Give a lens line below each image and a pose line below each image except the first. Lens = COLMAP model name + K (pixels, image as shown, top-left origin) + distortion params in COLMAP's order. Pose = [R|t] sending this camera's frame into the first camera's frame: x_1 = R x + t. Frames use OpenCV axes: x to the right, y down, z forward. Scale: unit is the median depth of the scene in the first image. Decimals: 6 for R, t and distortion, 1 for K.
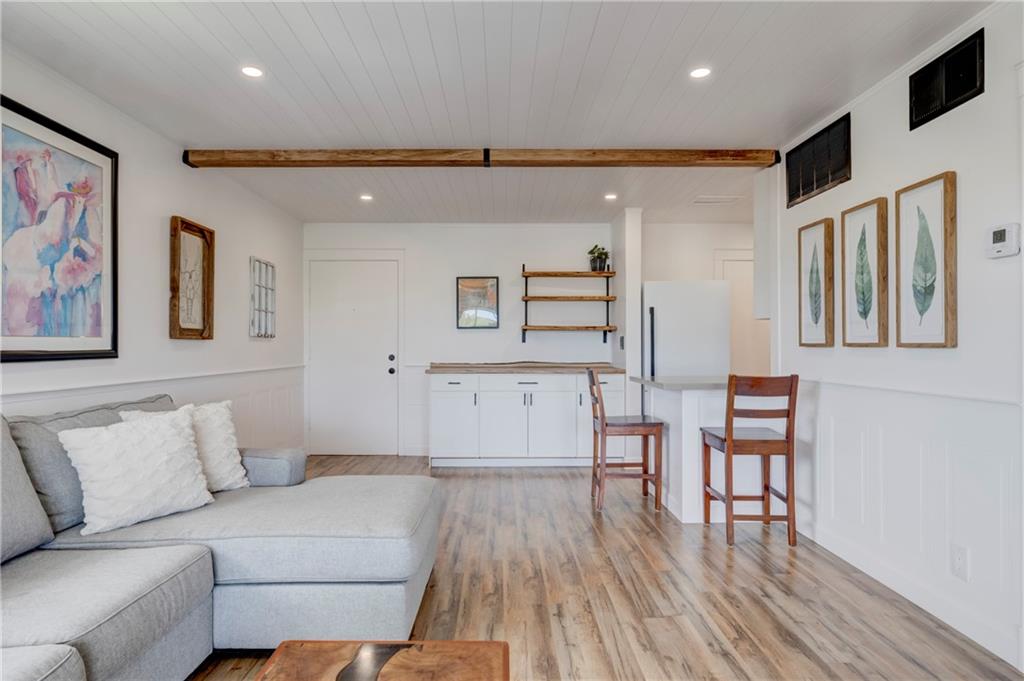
lens RADIAL K [[581.8, 0, 497.2], [0, 581.8, 343.1], [0, 0, 1]] dist [0.002124, -0.000194]
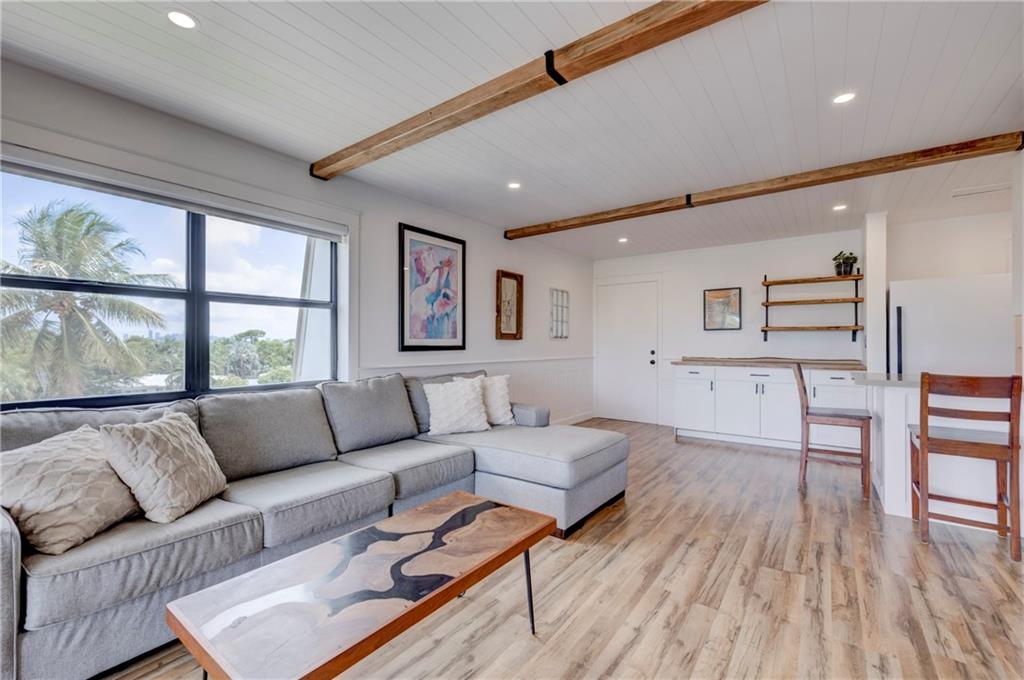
lens RADIAL K [[431.0, 0, 504.0], [0, 431.0, 341.4], [0, 0, 1]] dist [0.002165, -0.000162]
pose [[0.801098, -0.001004, -0.598533, 0.279897], [0.000317, 0.999999, -0.001253, 0.000299], [0.598533, 0.000814, 0.801097, -0.040658]]
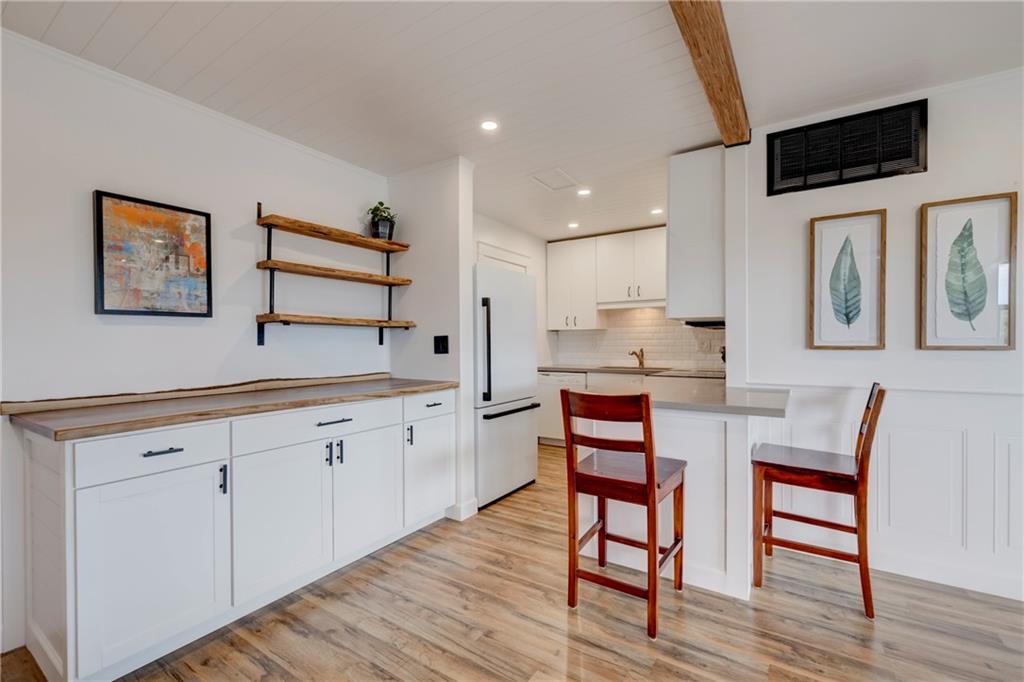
lens RADIAL K [[431.0, 0, 504.0], [0, 431.0, 342.4], [0, 0, 1]] dist [0.002165, -0.000162]
pose [[0.547198, -0.003217, 0.836997, -0.331395], [0.001508, 0.999995, 0.002858, -0.008299], [-0.837002, -0.000301, 0.547200, 1.136380]]
